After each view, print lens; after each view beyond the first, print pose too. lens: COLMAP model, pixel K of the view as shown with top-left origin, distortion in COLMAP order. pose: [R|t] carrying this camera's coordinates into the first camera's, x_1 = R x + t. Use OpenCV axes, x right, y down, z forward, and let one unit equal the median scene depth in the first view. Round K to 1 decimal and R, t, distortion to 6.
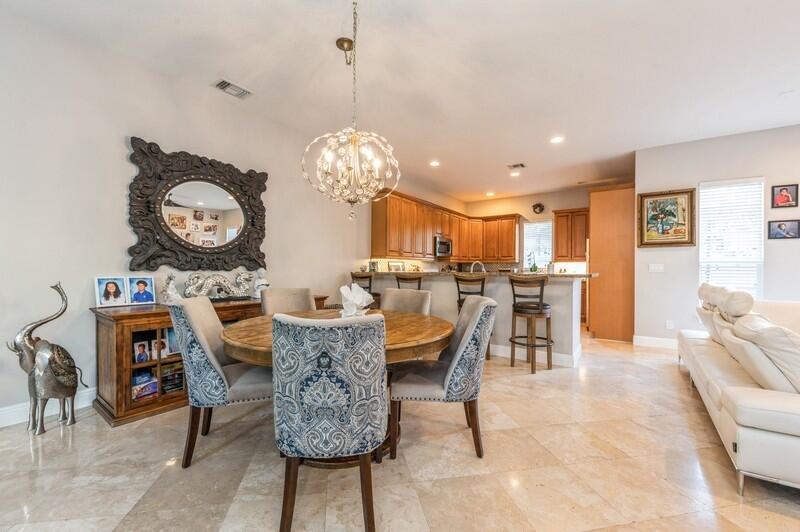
lens RADIAL K [[346.5, 0, 402.5], [0, 346.5, 268.3], [0, 0, 1]] dist [0.003474, -0.000101]
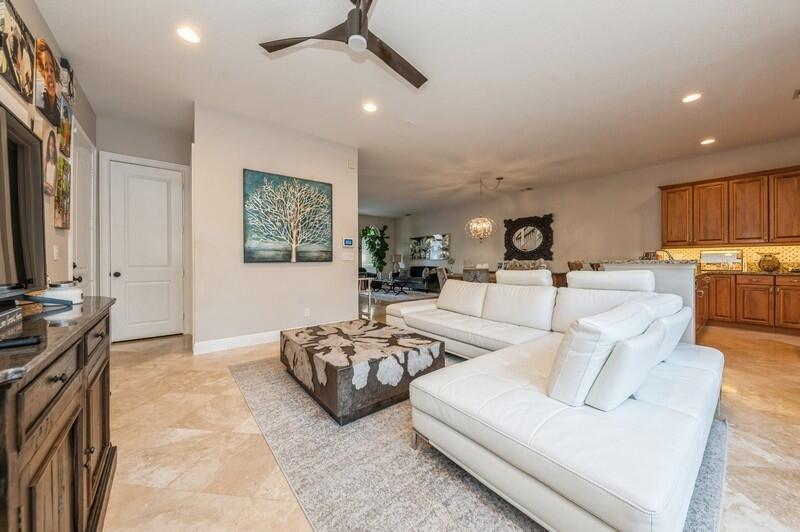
lens RADIAL K [[275.1, 0, 399.4], [0, 275.1, 262.4], [0, 0, 1]] dist [0.000124, 0.000003]
pose [[-0.278085, 0.002965, -0.960552, 1.652624], [0.001765, 0.999995, 0.002576, 0.015805], [0.960555, -0.000979, -0.278089, 0.638391]]
